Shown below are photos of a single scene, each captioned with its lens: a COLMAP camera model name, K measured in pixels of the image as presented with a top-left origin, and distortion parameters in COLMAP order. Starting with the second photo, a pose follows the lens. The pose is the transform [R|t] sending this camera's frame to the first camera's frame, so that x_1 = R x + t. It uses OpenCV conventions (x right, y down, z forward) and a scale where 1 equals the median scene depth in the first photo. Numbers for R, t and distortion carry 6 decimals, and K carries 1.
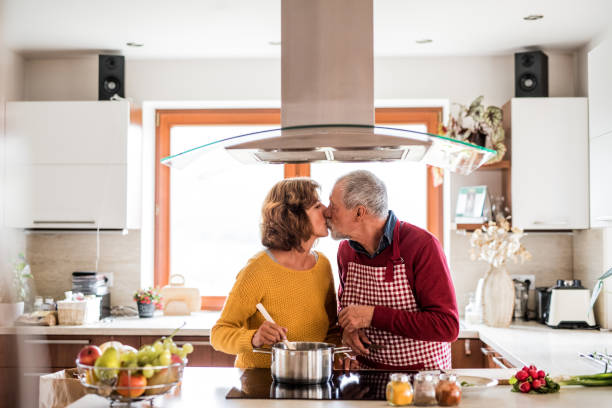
lens RADIAL K [[904.9, 0, 303.9], [0, 904.9, 189.2], [0, 0, 1]] dist [0.001444, 0.051921]
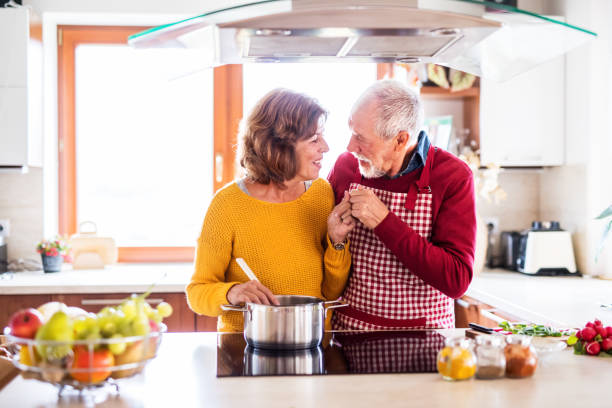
lens RADIAL K [[890.0, 0, 306.0], [0, 890.0, 204.0], [0, 0, 1]] dist [0.240000, -1.067130]
pose [[0.990171, -0.006984, 0.139684, -0.091031], [-0.002160, 0.997870, 0.065199, 0.037157], [-0.139842, -0.064860, 0.988047, 0.230611]]
